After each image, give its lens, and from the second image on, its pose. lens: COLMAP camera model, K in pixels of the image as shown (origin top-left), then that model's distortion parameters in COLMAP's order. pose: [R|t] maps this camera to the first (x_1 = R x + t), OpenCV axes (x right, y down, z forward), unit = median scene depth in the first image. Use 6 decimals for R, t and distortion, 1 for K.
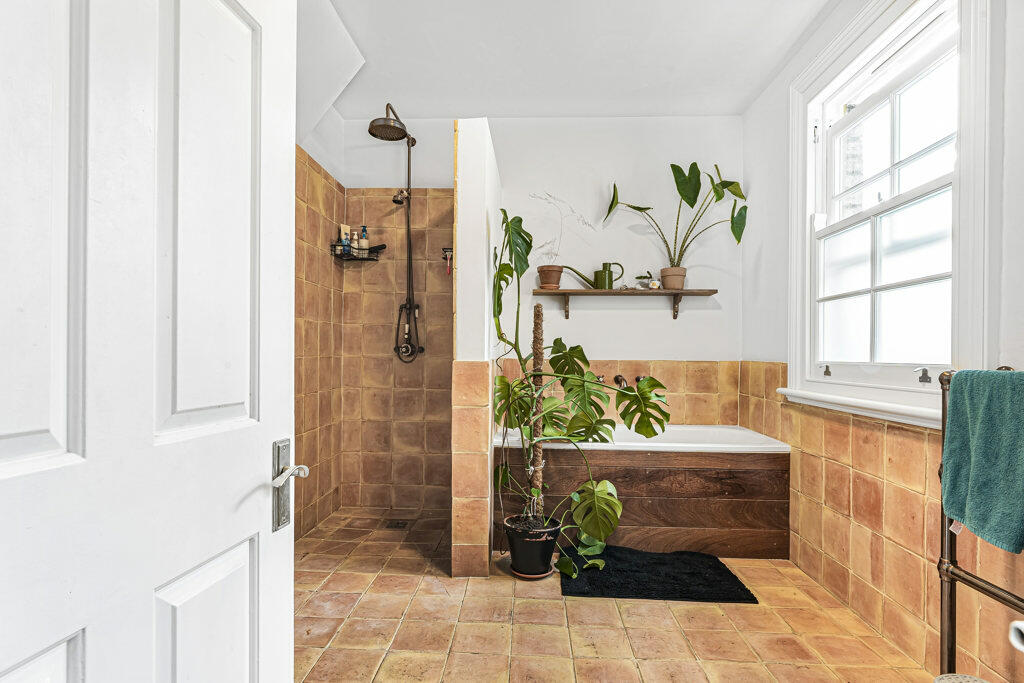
lens RADIAL K [[534.2, 0, 510.9], [0, 534.2, 351.1], [0, 0, 1]] dist [-0.000131, -0.000002]
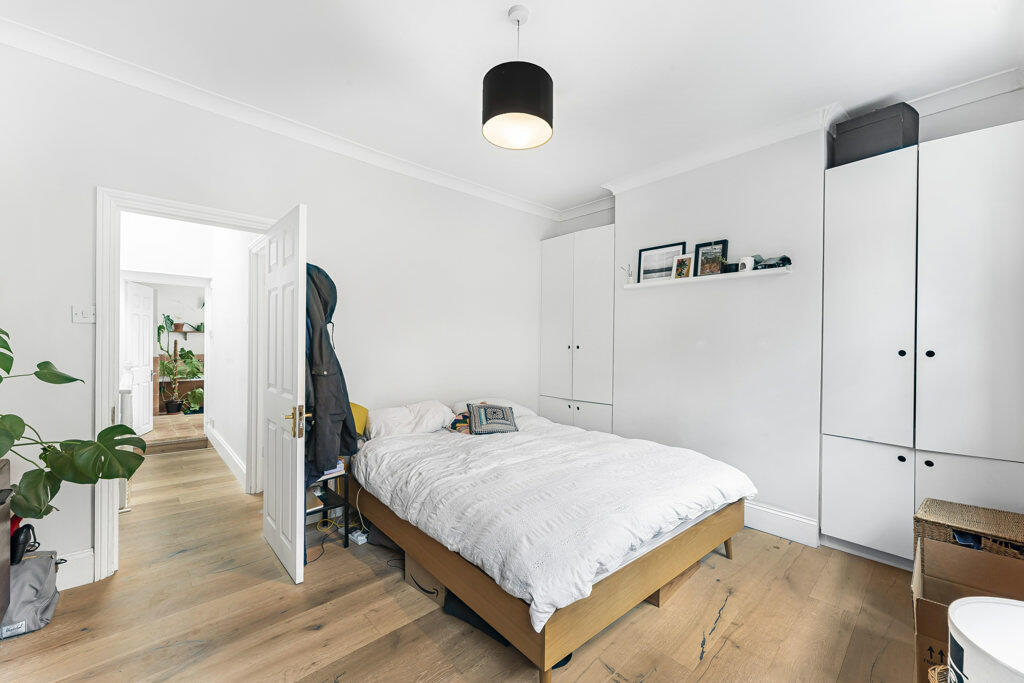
lens RADIAL K [[411.8, 0, 508.7], [0, 411.8, 341.3], [0, 0, 1]] dist [-0.003222, -0.000080]
pose [[0.713712, -0.002846, 0.700433, -0.264635], [-0.008181, 0.999890, 0.012399, -0.121495], [-0.700391, -0.014579, 0.713610, -2.332477]]
